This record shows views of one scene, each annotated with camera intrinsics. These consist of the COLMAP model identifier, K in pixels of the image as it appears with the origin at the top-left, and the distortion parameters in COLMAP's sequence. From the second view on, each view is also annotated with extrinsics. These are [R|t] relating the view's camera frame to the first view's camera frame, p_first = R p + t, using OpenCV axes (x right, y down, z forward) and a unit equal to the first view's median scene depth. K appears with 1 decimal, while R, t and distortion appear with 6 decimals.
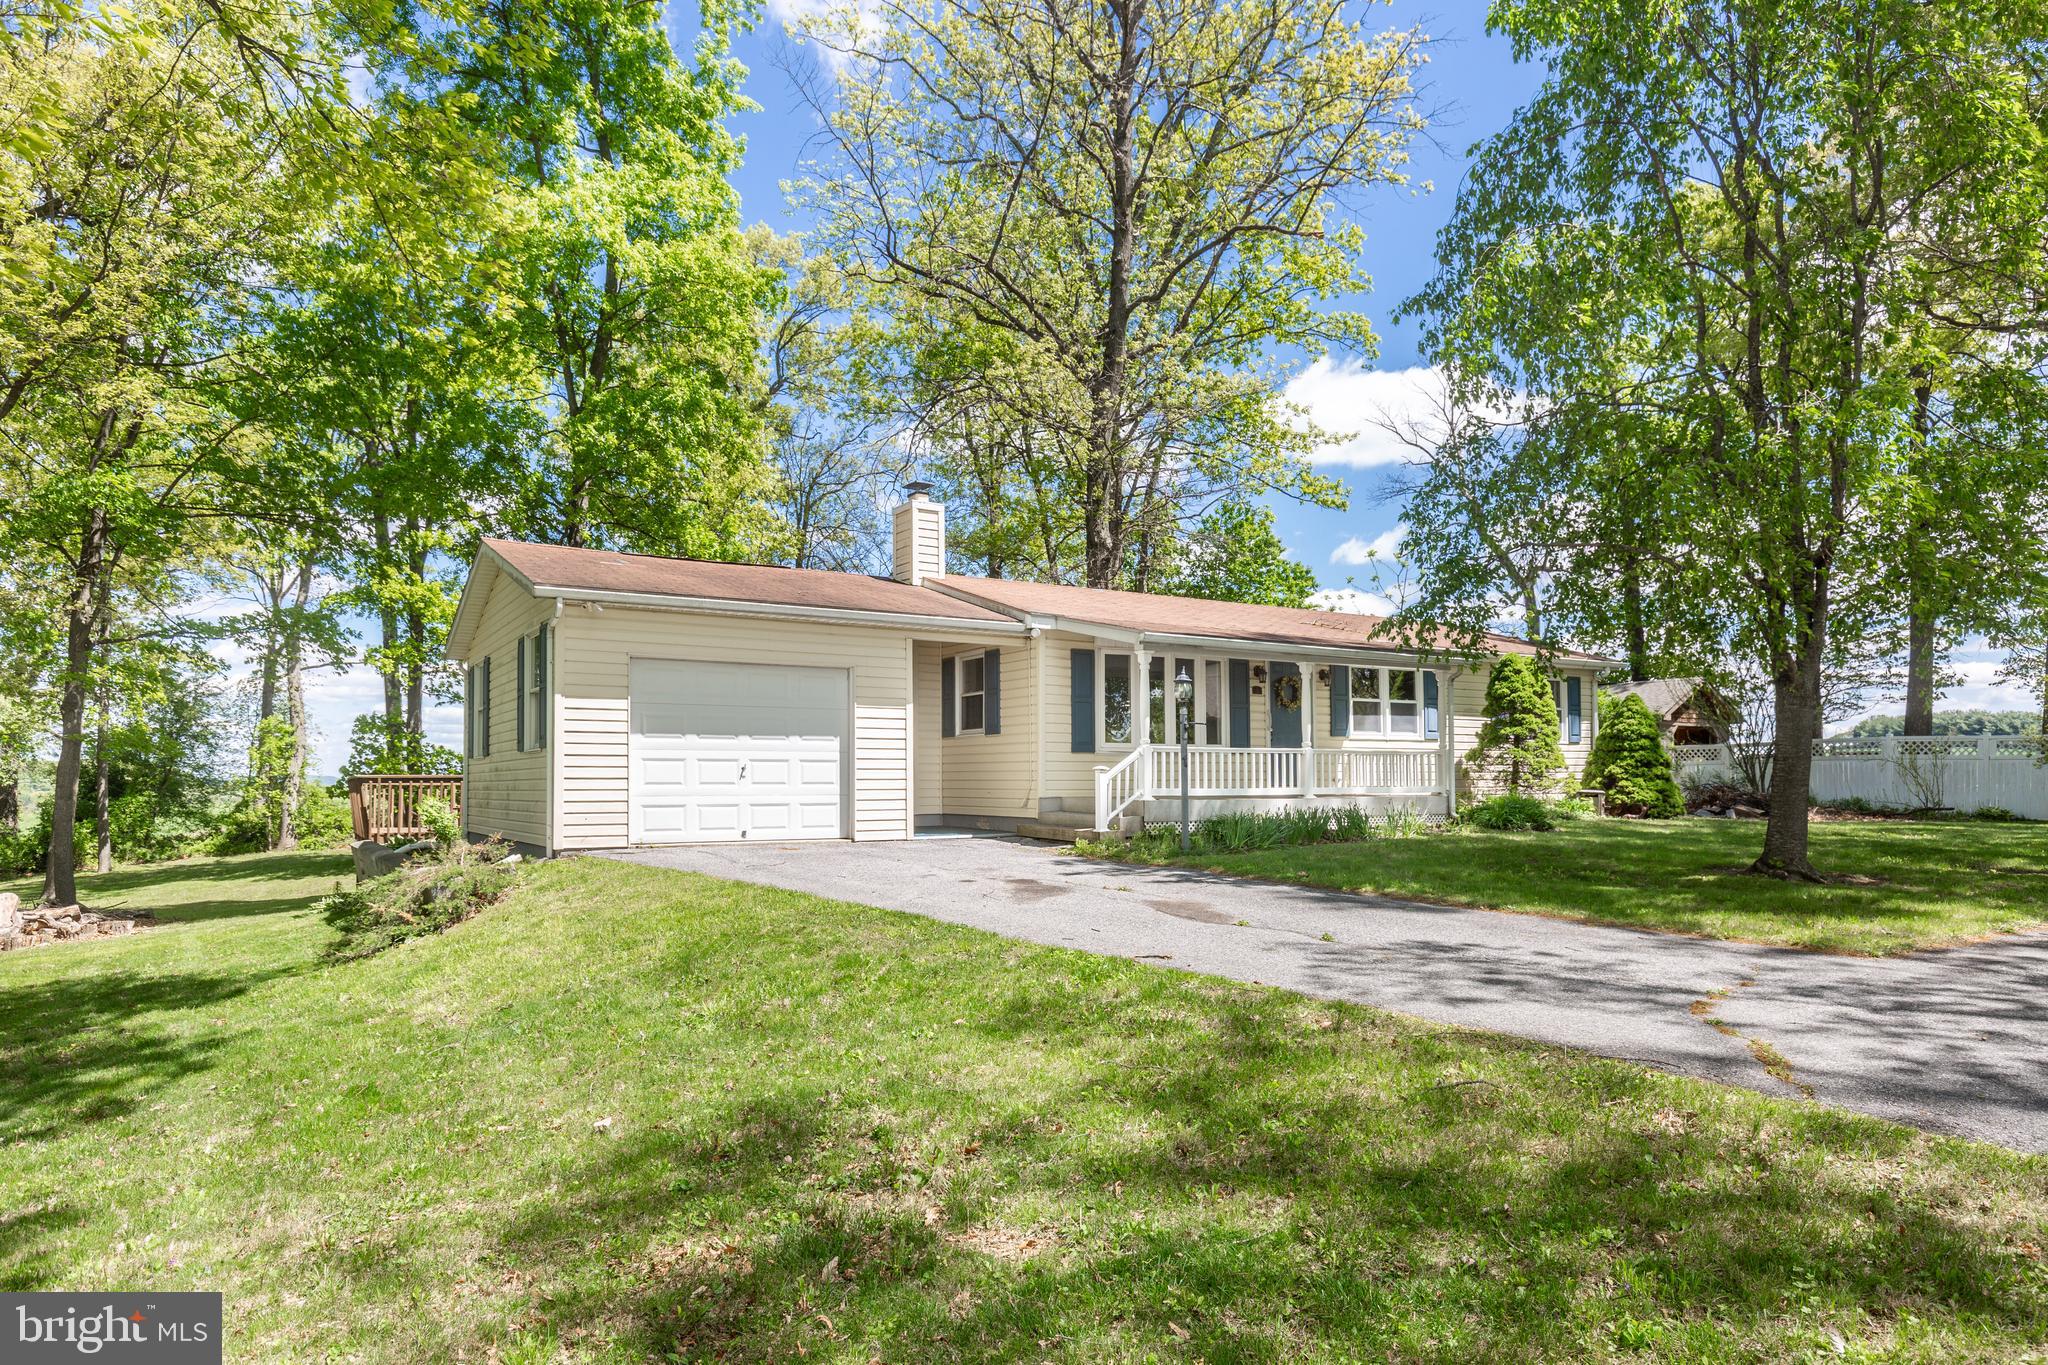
lens RADIAL K [[1224.6, 0, 992.2], [0, 1224.6, 754.5], [0, 0, 1]] dist [0.001013, -0.000713]
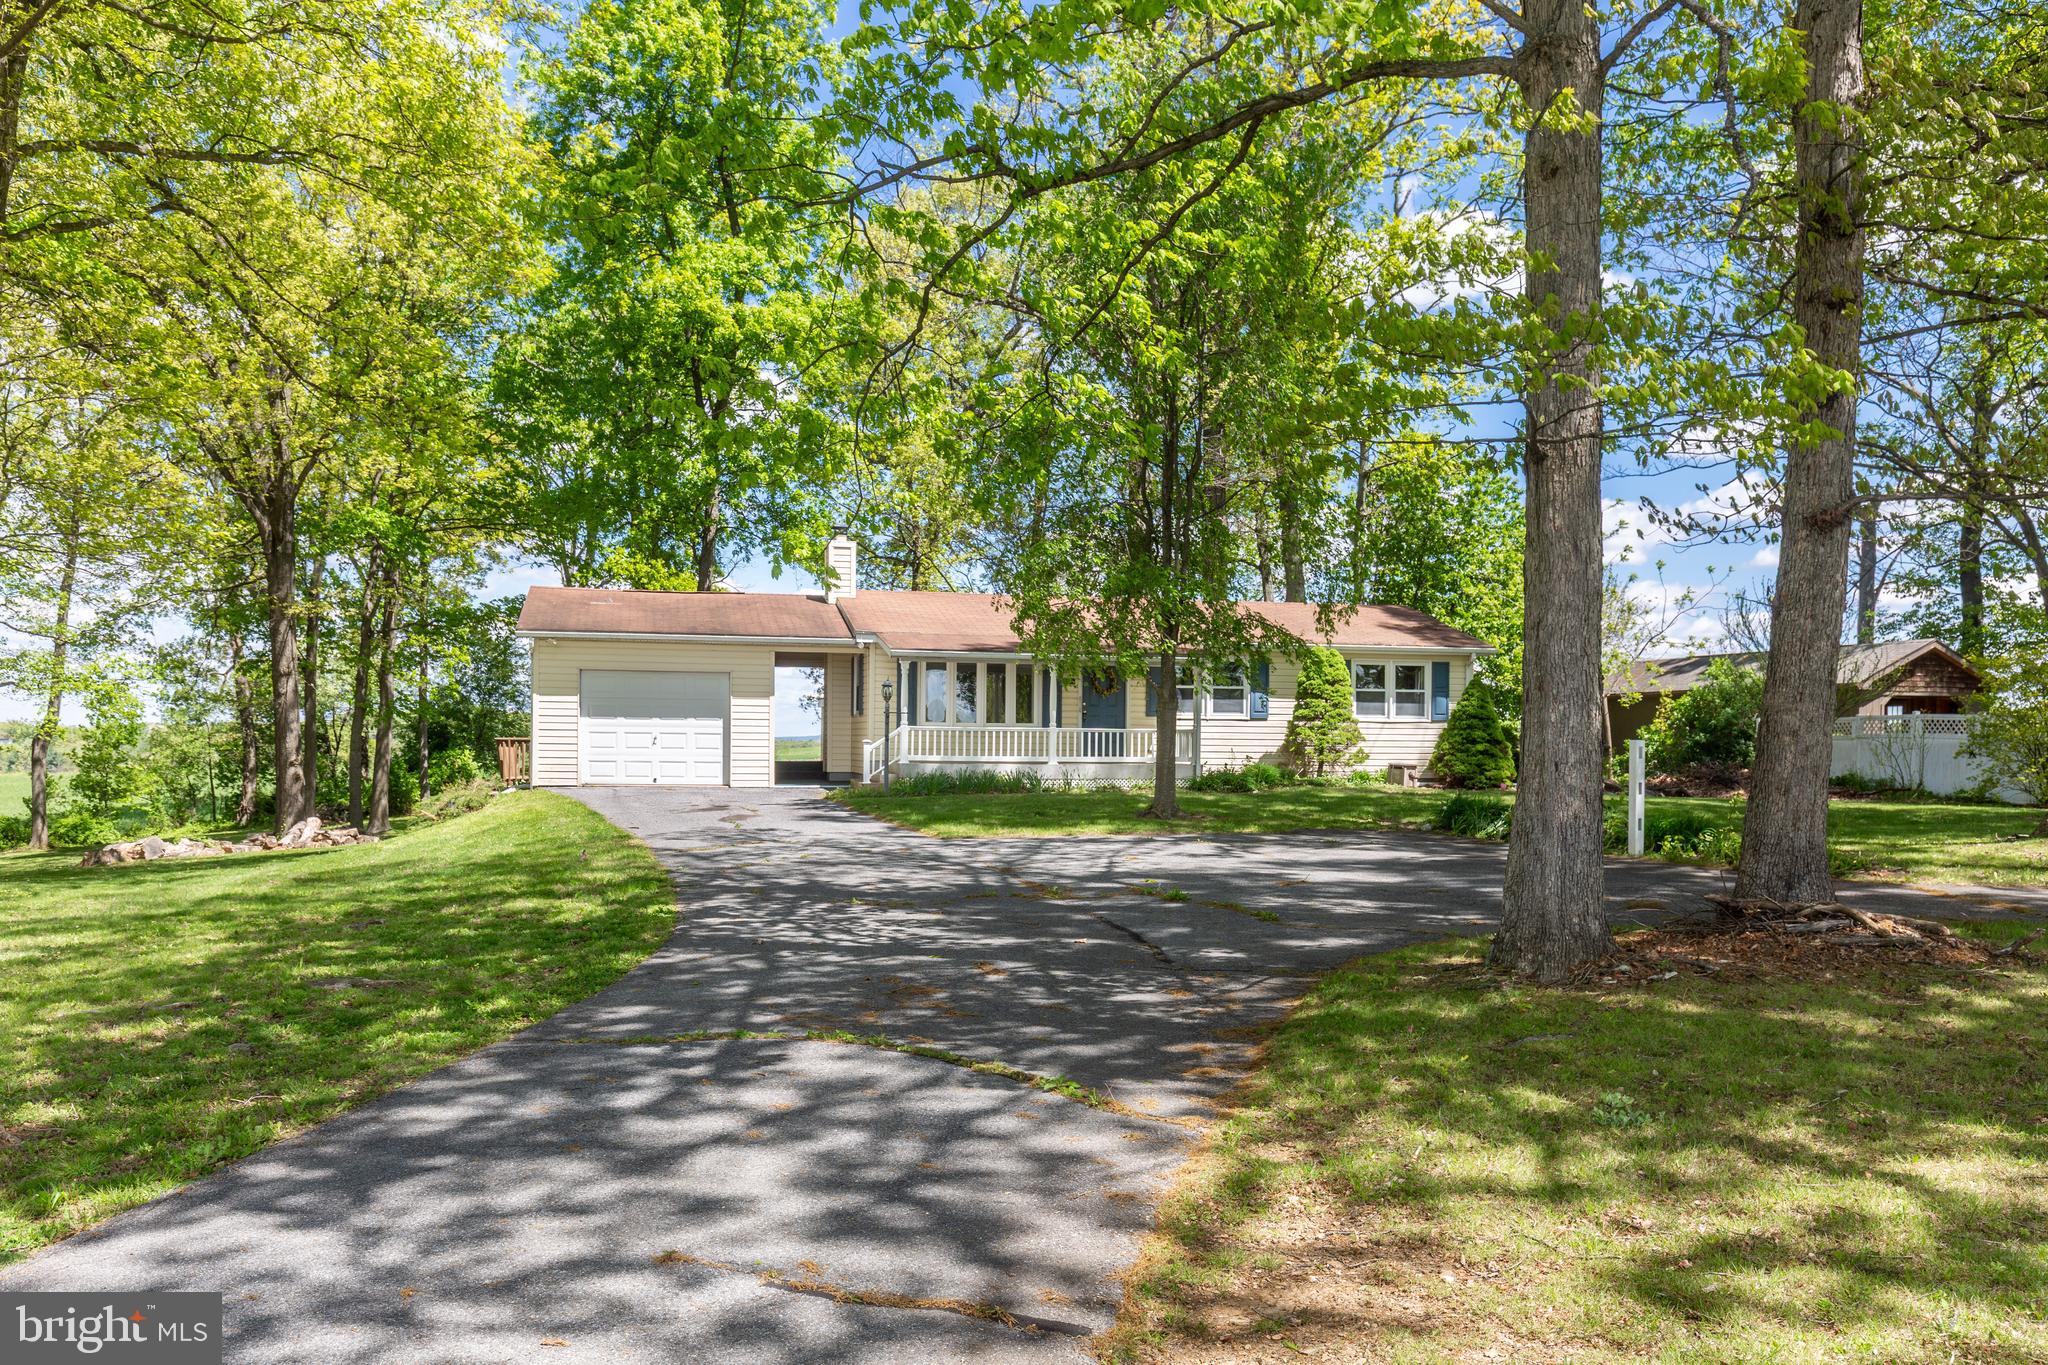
lens RADIAL K [[1640.7, 0, 981.2], [0, 1640.7, 754.8], [0, 0, 1]] dist [0.000963, -0.000846]
pose [[0.941969, 0.015865, -0.335324, 0.607848], [-0.005718, 0.999496, 0.031227, -0.024268], [0.335650, -0.027498, 0.941585, -0.568980]]
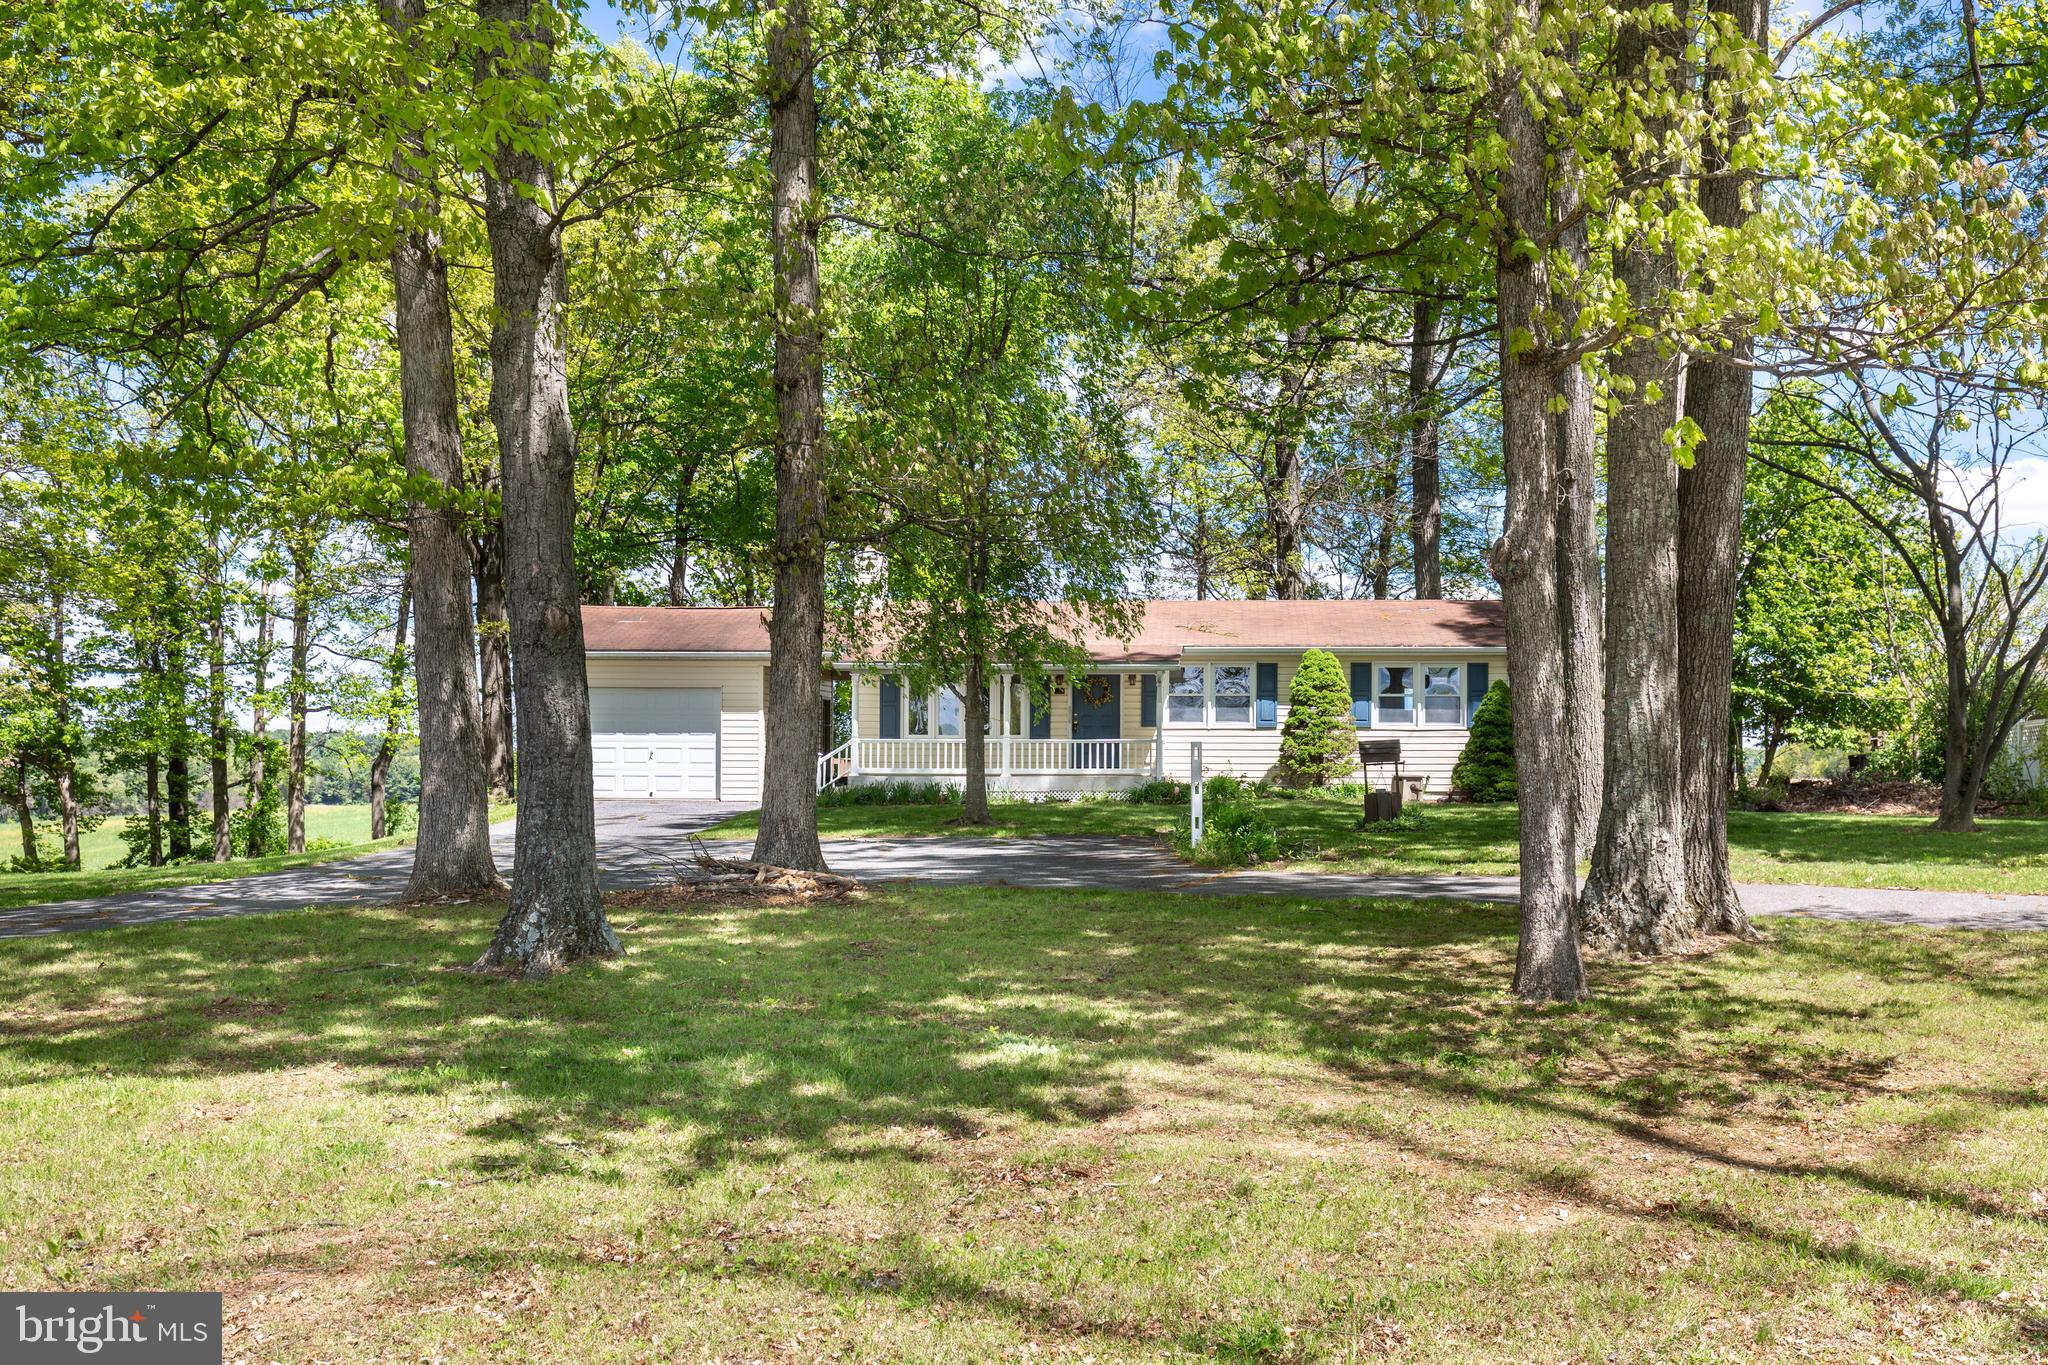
lens RADIAL K [[2062.6, 0, 1127.8], [0, 2062.6, 701.5], [0, 0, 1]] dist [0.005572, -0.011052]
pose [[0.821035, -0.010831, -0.570775, 1.262842], [0.007400, 0.999938, -0.008329, -0.020230], [0.570830, 0.002615, 0.821064, -0.589998]]
